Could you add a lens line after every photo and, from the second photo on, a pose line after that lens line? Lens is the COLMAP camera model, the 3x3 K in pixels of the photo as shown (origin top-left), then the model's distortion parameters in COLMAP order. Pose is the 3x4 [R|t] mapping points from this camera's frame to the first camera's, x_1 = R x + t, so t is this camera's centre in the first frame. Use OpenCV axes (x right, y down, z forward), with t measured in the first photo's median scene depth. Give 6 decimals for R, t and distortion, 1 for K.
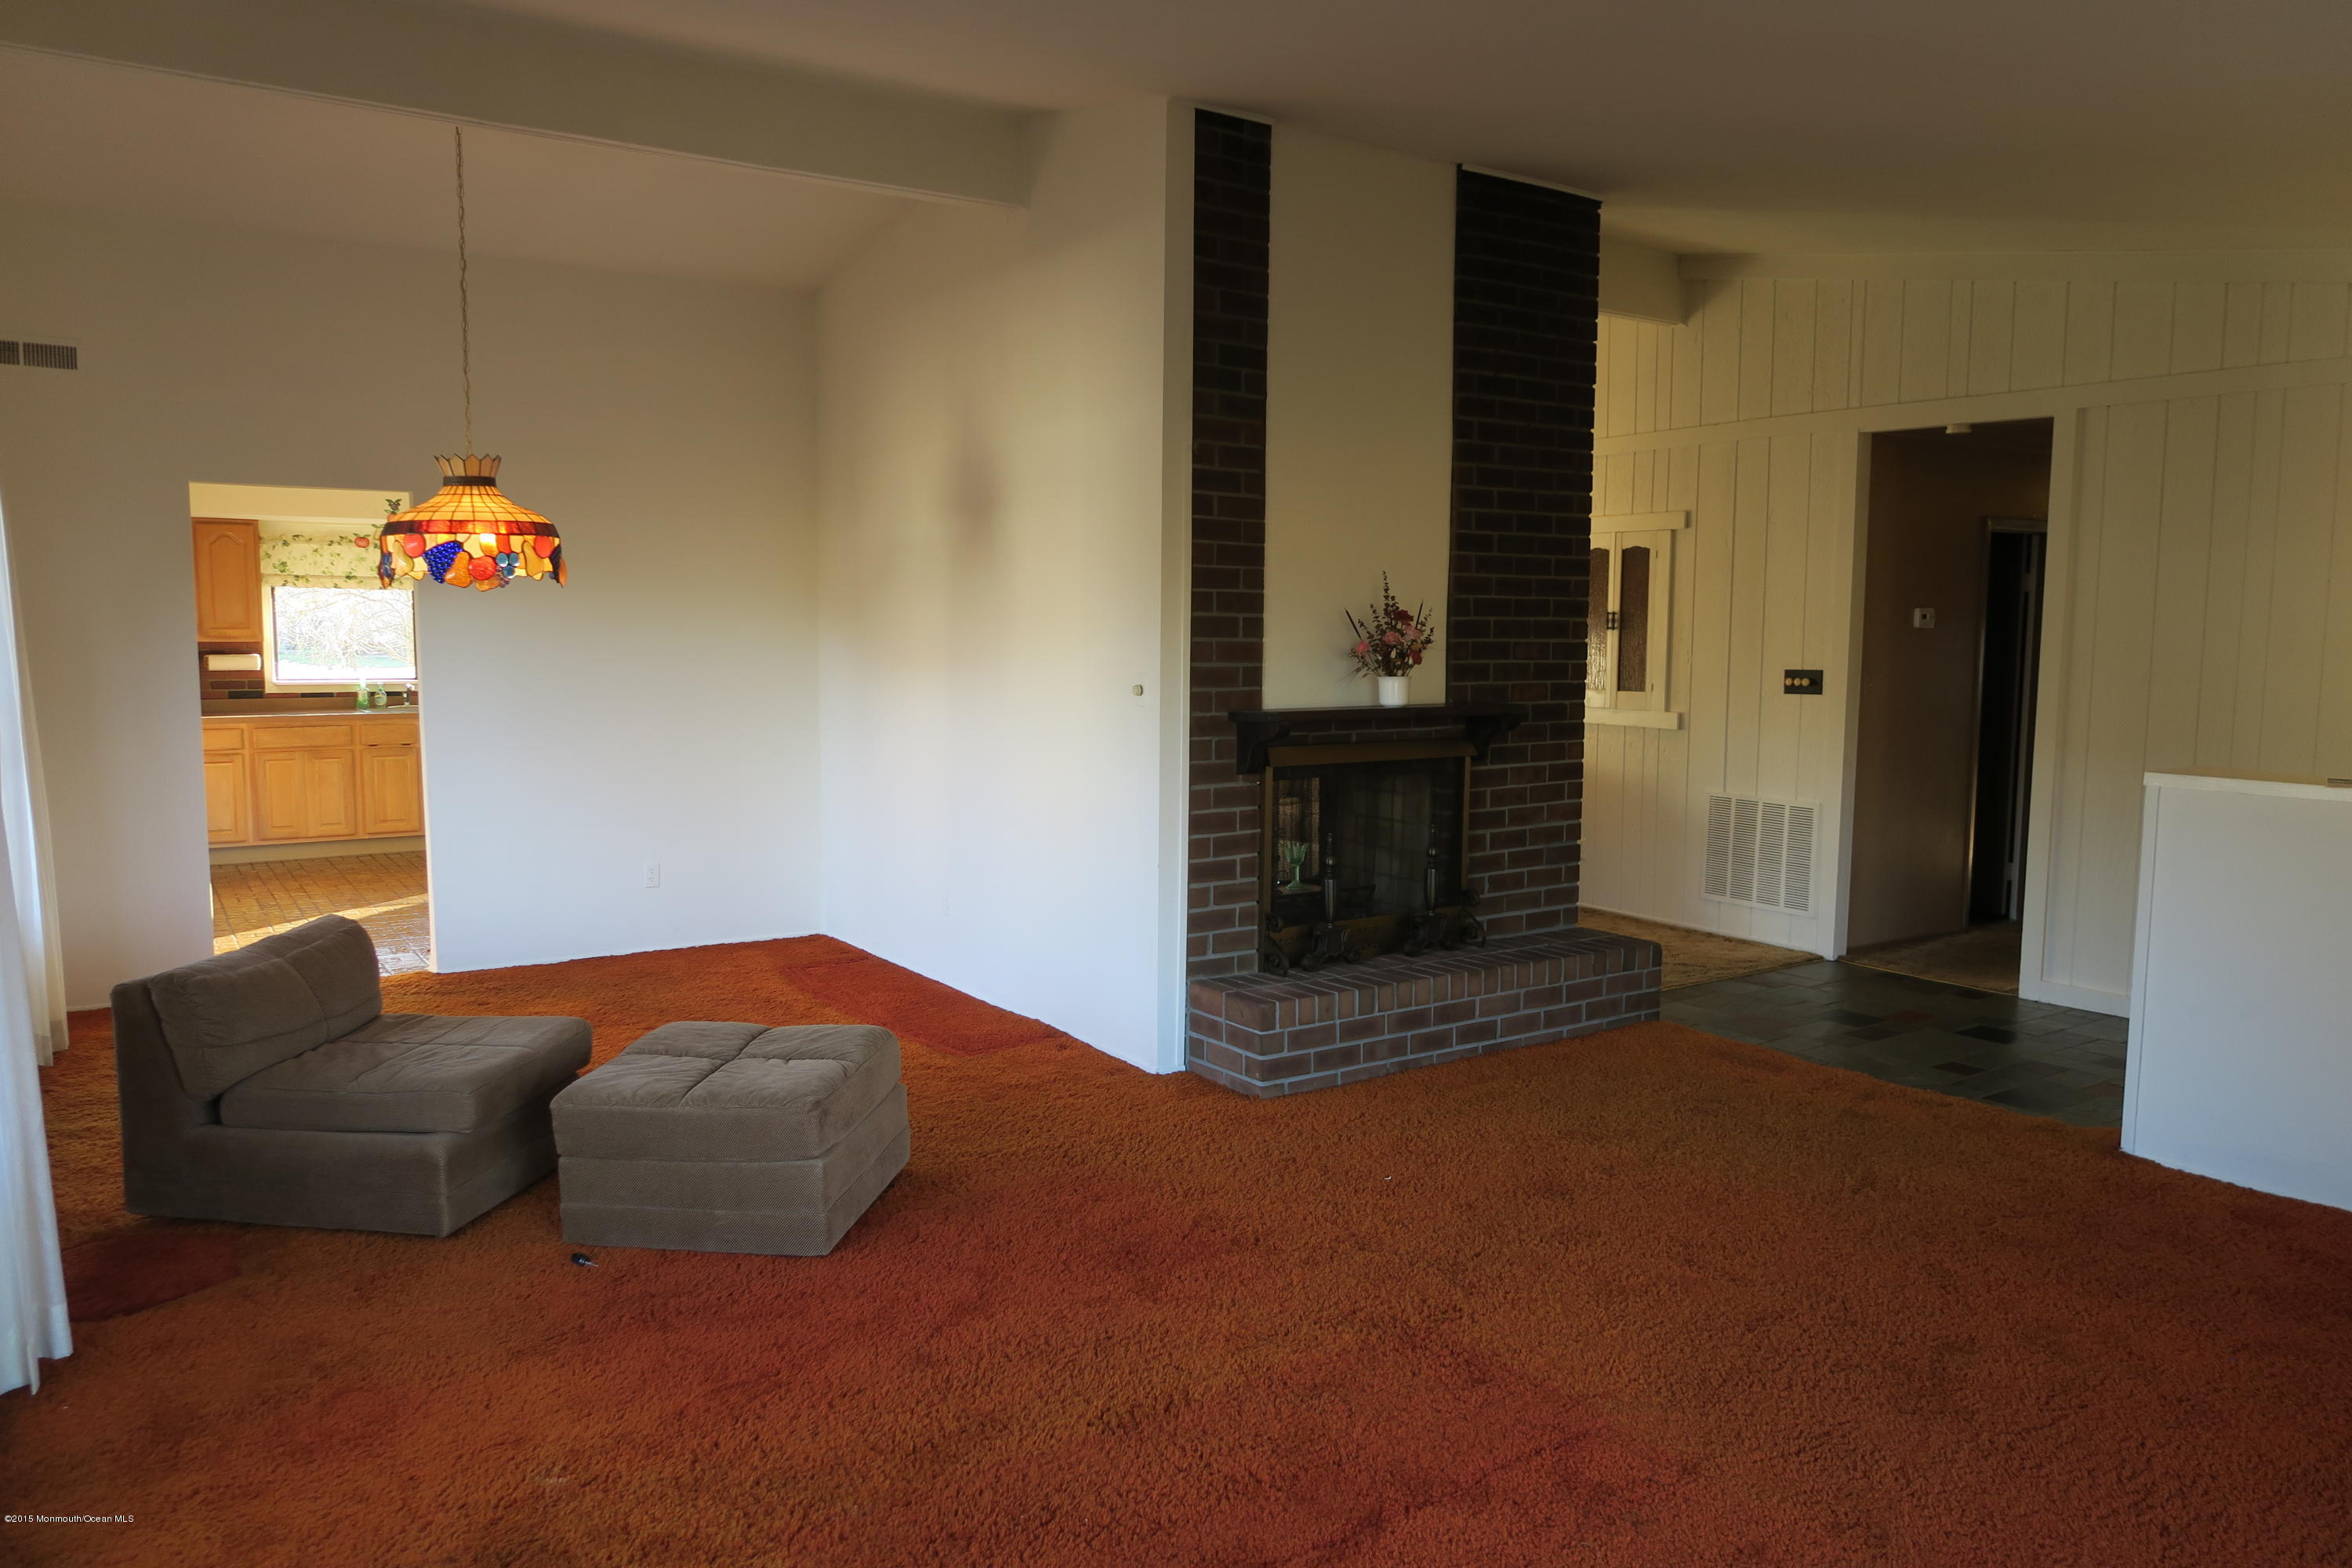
lens RADIAL K [[1621.0, 0, 1182.9], [0, 1621.0, 795.5], [0, 0, 1]] dist [-0.025889, 0.009207]
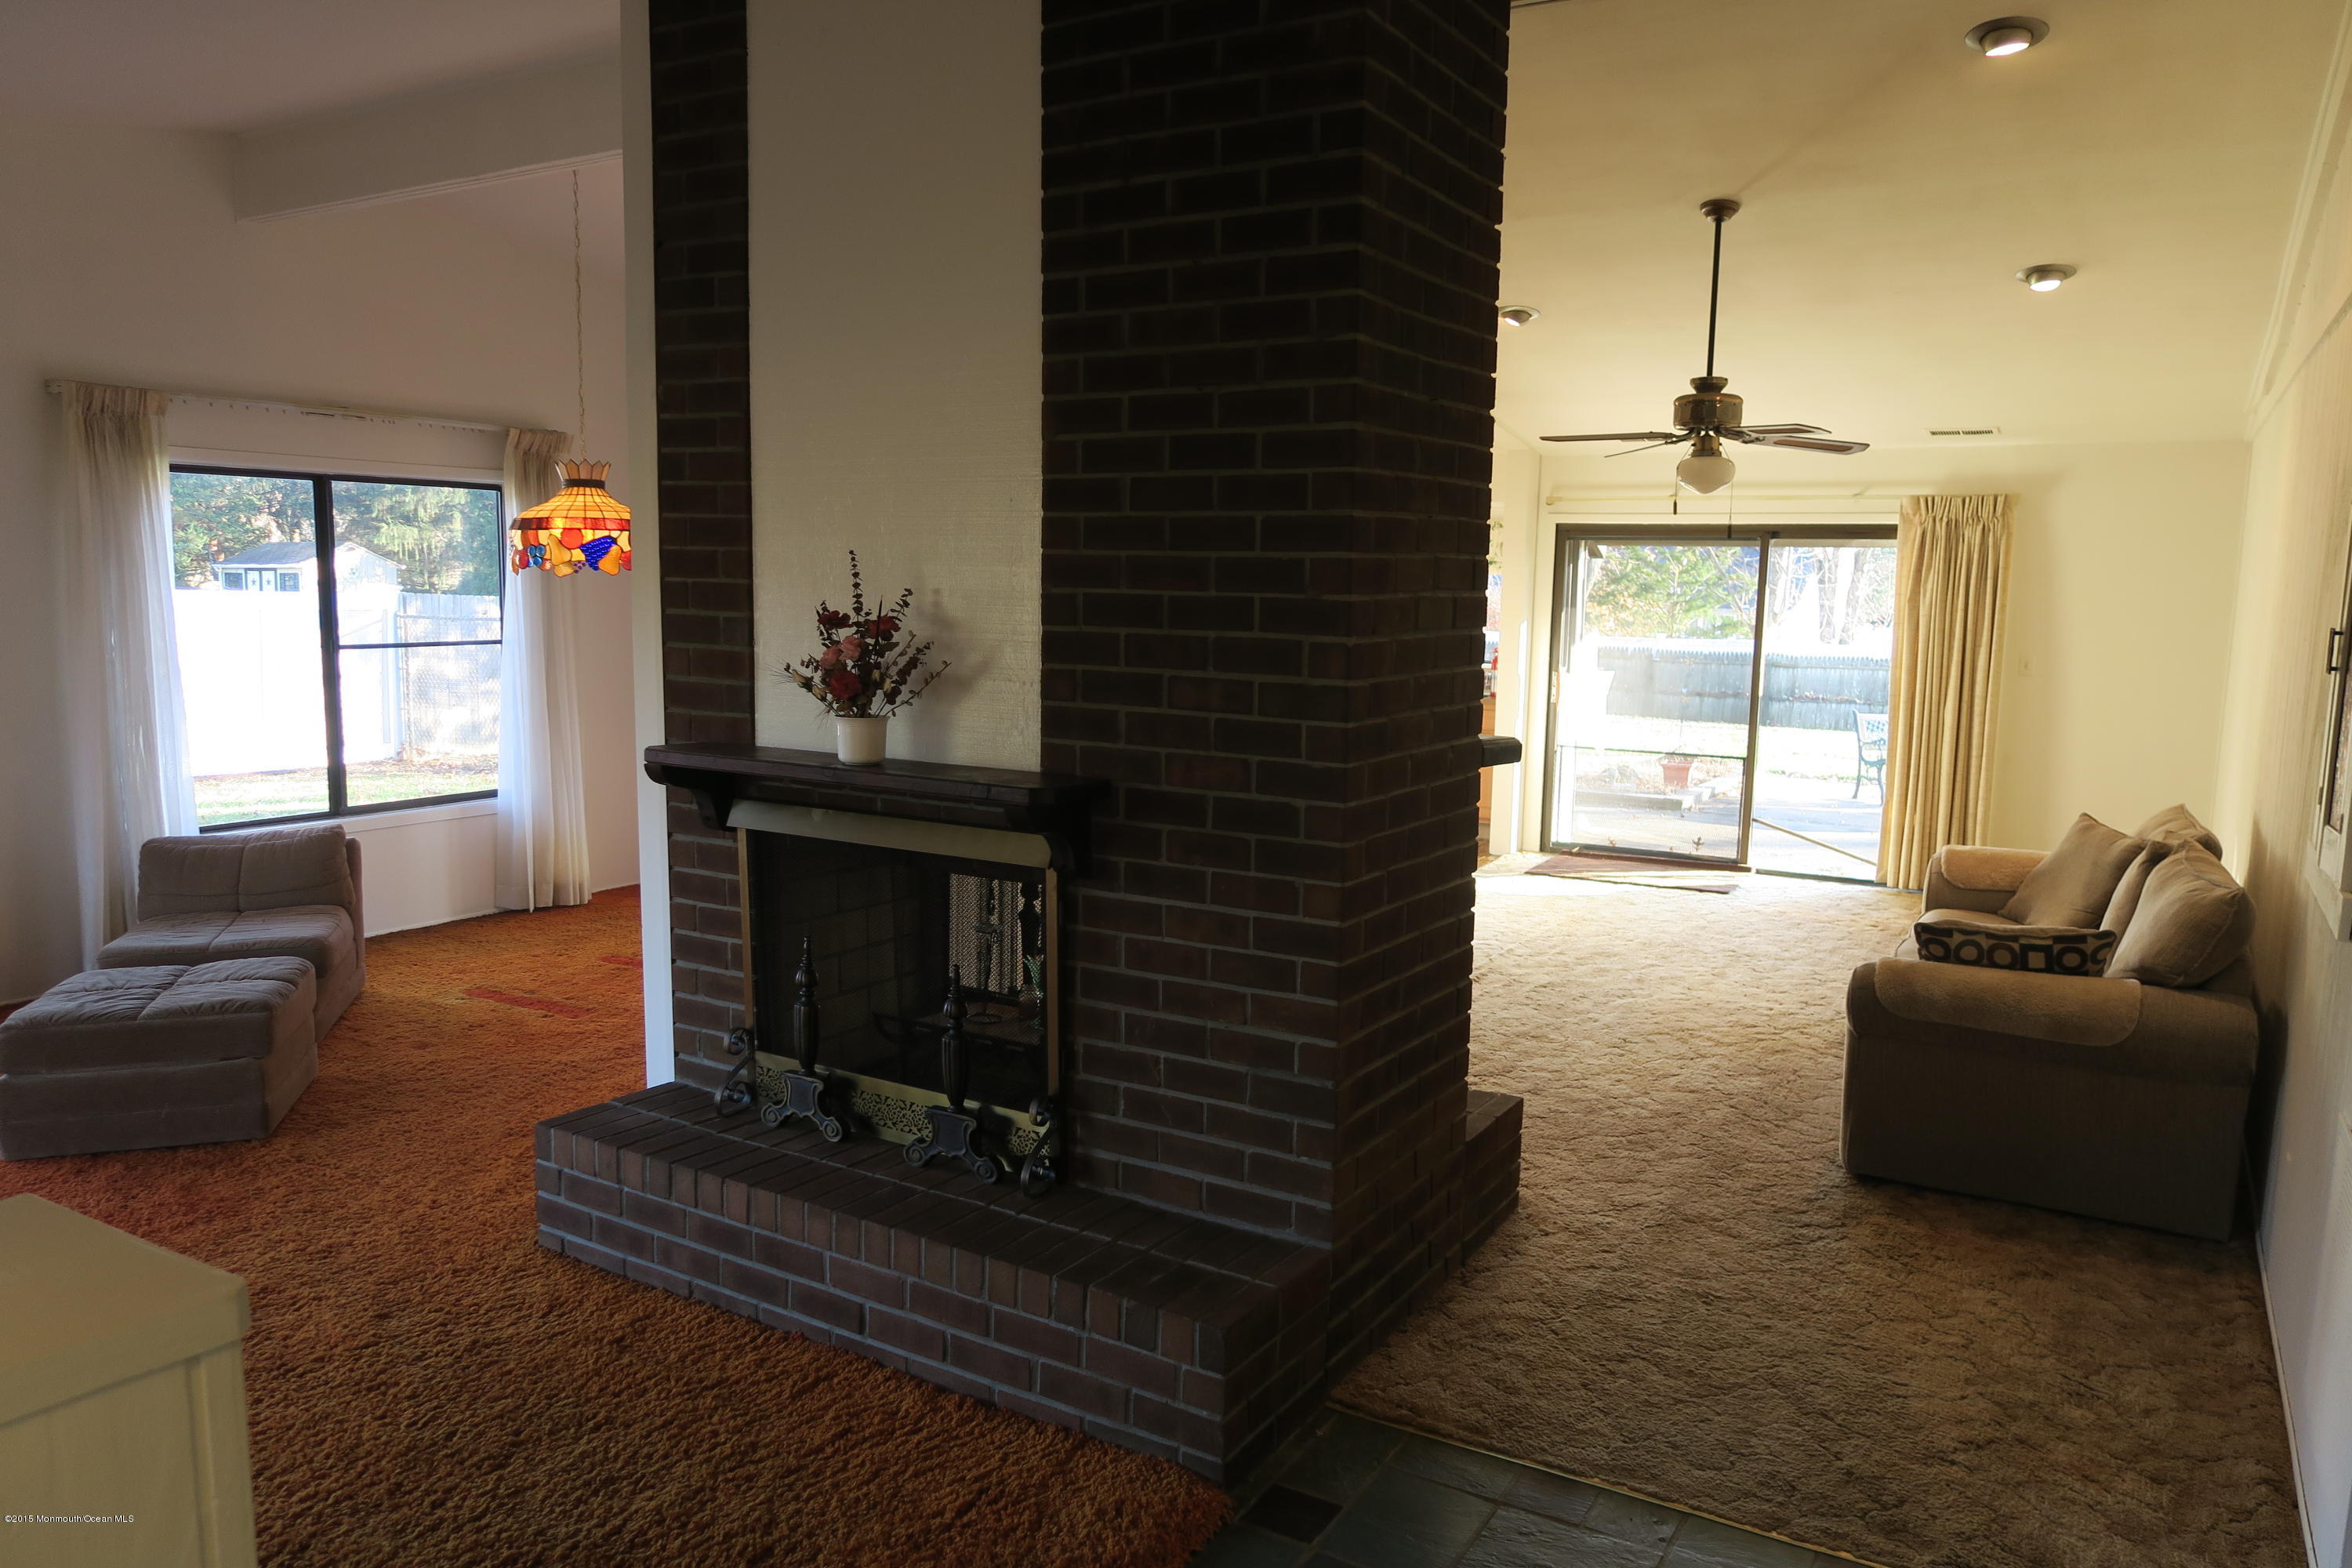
lens RADIAL K [[1621.0, 0, 1182.9], [0, 1621.0, 795.5], [0, 0, 1]] dist [-0.025889, 0.009207]
pose [[0.416070, 0.122941, -0.900984, 0.782177], [-0.112220, 0.990187, 0.083290, -0.113086], [0.902382, 0.066454, 0.425783, 0.873019]]
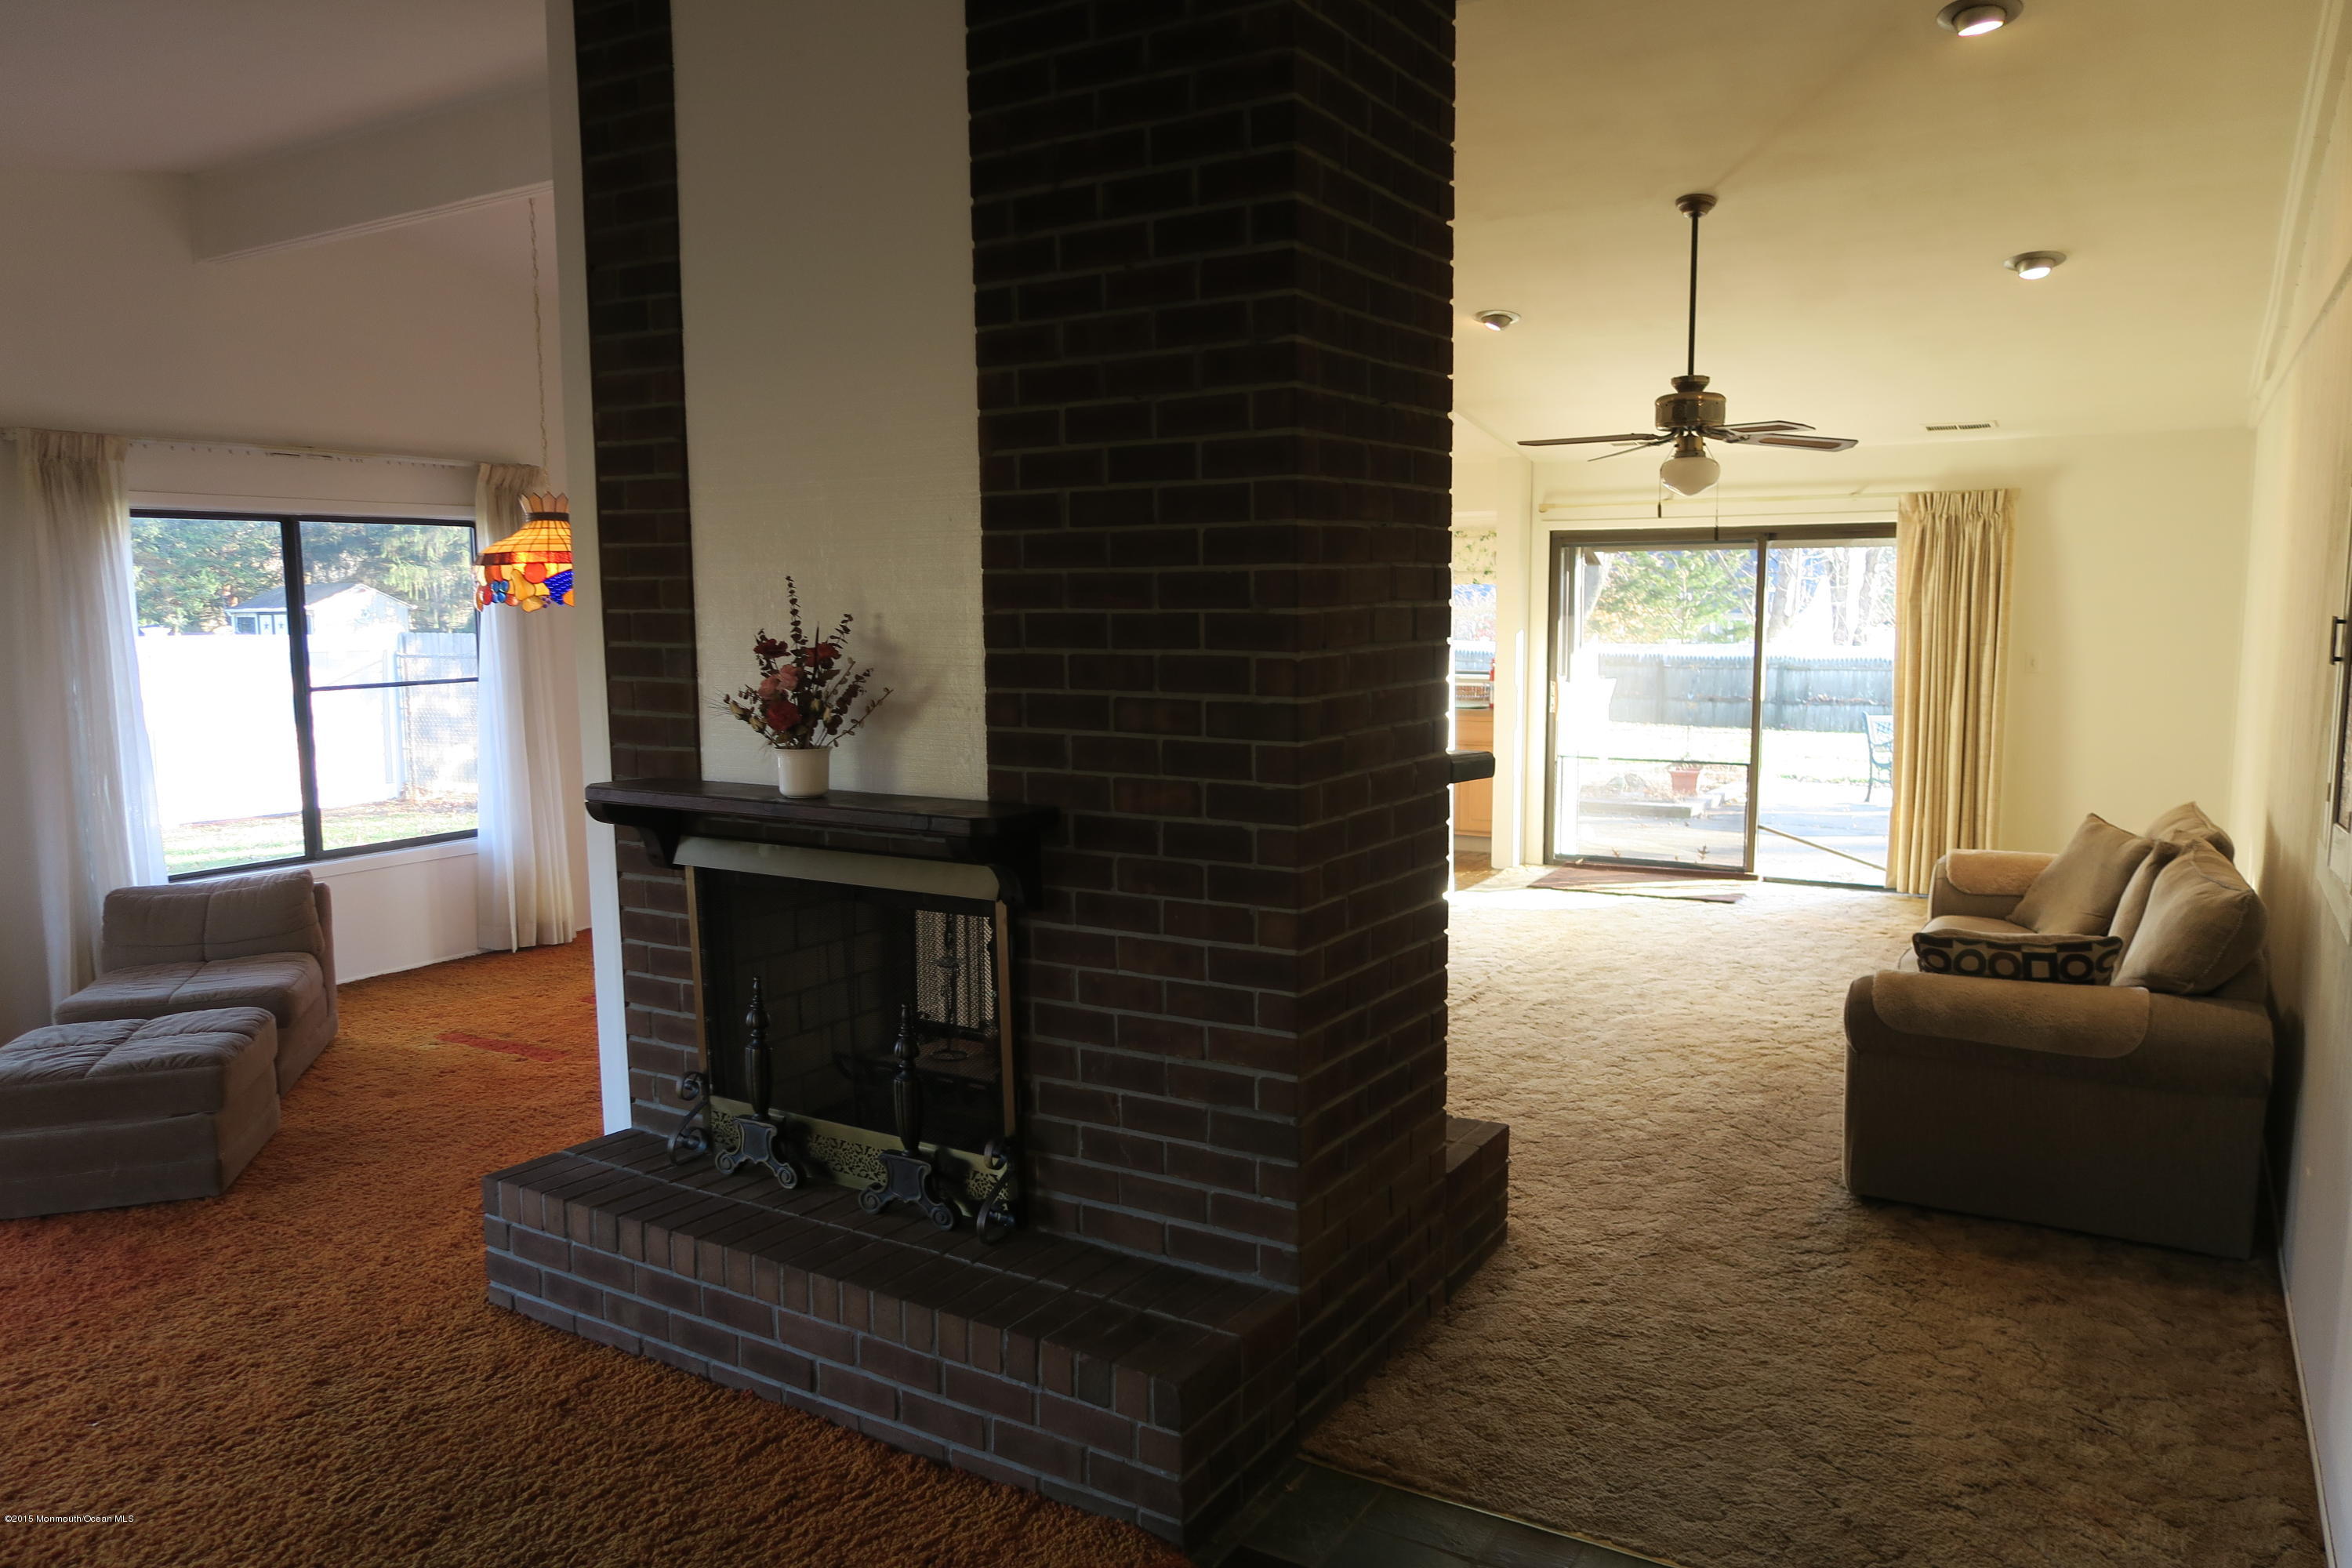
lens RADIAL K [[1621.0, 0, 1182.9], [0, 1621.0, 795.5], [0, 0, 1]] dist [-0.025889, 0.009207]
pose [[0.408872, 0.101800, -0.906896, 0.769544], [-0.086017, 0.993634, 0.072756, -0.115831], [0.908529, 0.048261, 0.415025, 0.905901]]
